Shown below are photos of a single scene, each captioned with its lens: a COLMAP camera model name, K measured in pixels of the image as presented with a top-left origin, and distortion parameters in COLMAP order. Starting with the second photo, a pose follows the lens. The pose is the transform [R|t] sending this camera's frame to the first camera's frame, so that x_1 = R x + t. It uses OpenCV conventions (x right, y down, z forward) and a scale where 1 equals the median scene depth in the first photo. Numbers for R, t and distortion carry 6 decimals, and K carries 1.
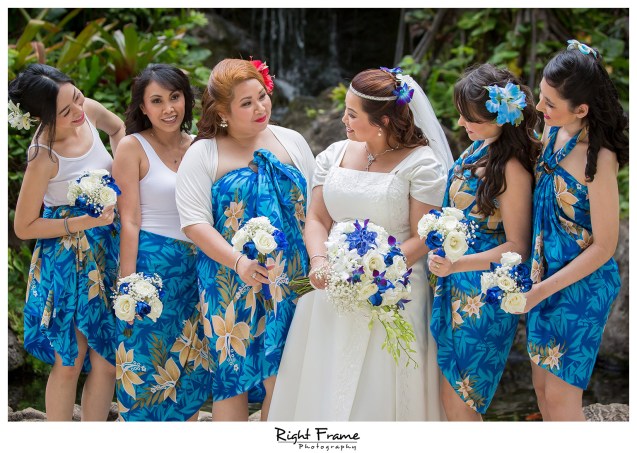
lens RADIAL K [[1687.8, 0, 318.5], [0, 1687.8, 226.5], [0, 0, 1]] dist [-0.268139, -0.416301]
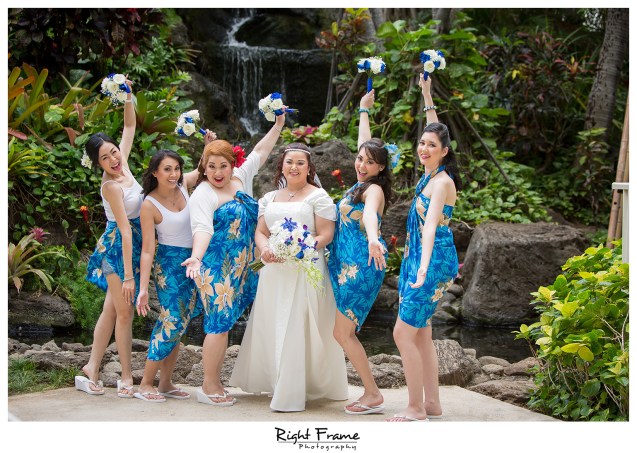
lens RADIAL K [[1907.0, 0, 318.5], [0, 1907.0, 226.5], [0, 0, 1]] dist [-0.164735, -1.976592]
pose [[0.999806, -0.001281, 0.019670, 0.008379], [0.001056, 0.999934, 0.011447, -0.020124], [-0.019684, -0.011424, 0.999741, -0.617738]]
